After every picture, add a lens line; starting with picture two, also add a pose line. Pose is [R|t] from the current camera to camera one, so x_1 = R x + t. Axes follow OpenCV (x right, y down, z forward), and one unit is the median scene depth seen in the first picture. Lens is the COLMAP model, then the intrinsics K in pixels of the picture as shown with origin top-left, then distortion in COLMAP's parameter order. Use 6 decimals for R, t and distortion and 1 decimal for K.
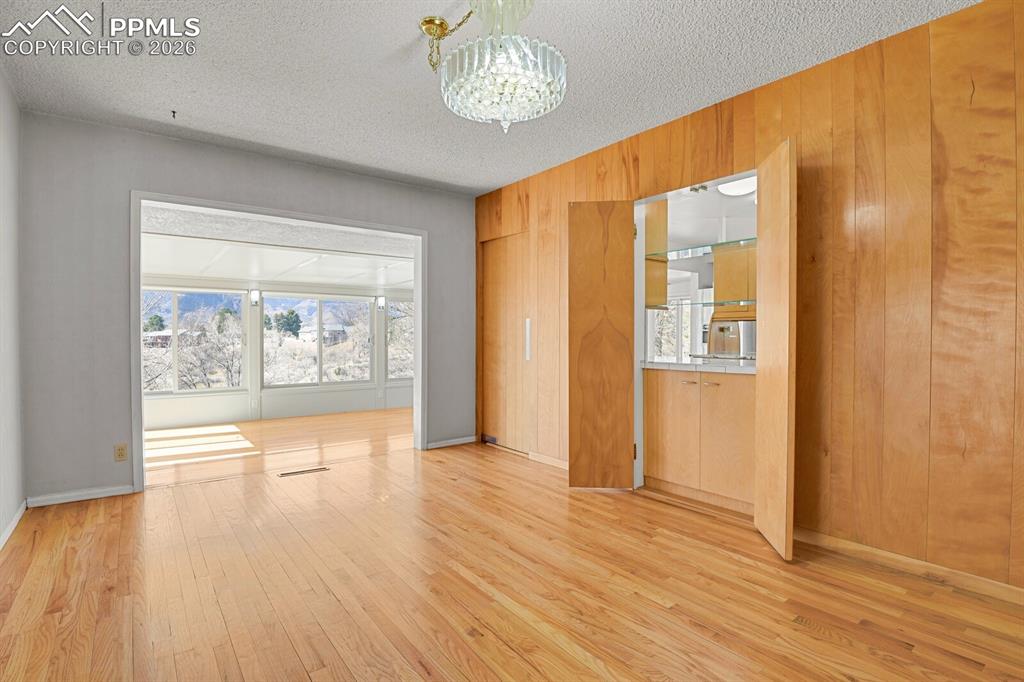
lens RADIAL K [[505.9, 0, 518.3], [0, 505.9, 342.5], [0, 0, 1]] dist [-0.022709, -0.002066]
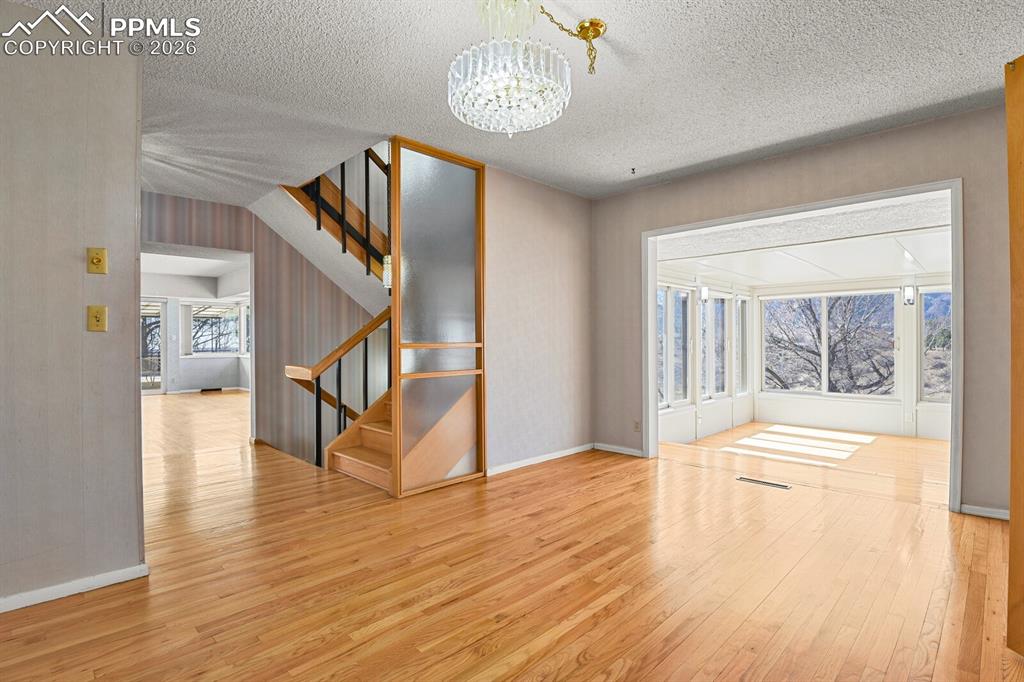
lens RADIAL K [[505.9, 0, 516.7], [0, 505.9, 341.6], [0, 0, 1]] dist [-0.022709, -0.002066]
pose [[0.118838, -0.000305, -0.992914, 0.384857], [-0.008844, 0.999960, -0.001366, -0.003059], [0.992874, 0.008943, 0.118831, 0.354426]]
